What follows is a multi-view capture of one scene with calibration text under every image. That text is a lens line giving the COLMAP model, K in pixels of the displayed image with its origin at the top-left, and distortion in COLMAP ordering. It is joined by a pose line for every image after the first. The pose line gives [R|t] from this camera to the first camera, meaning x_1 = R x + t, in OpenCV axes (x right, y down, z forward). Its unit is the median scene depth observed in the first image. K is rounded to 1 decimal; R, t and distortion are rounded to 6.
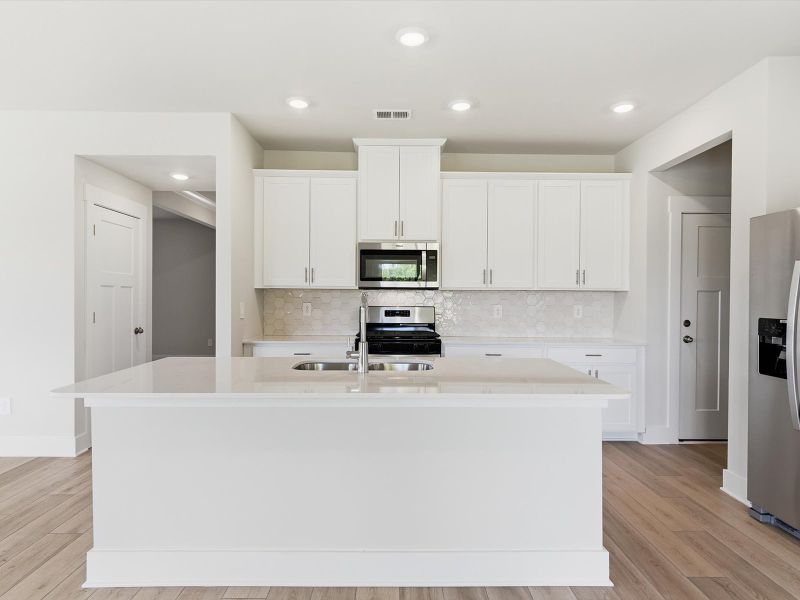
lens RADIAL K [[467.0, 0, 400.0], [0, 467.0, 300.0], [0, 0, 1]] dist [-0.001213, -0.000789]
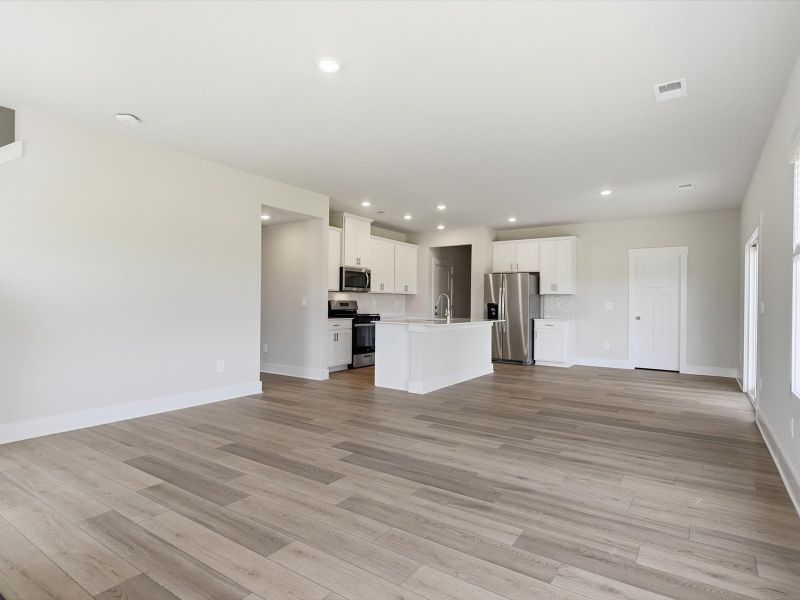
lens RADIAL K [[445.3, 0, 400.0], [0, 445.3, 300.0], [0, 0, 1]] dist [-0.003245, -0.001075]
pose [[0.567228, 0.006609, 0.823535, -1.440977], [-0.003809, 0.999978, -0.005402, 0.020461], [-0.823552, -0.000072, 0.567240, -0.214873]]
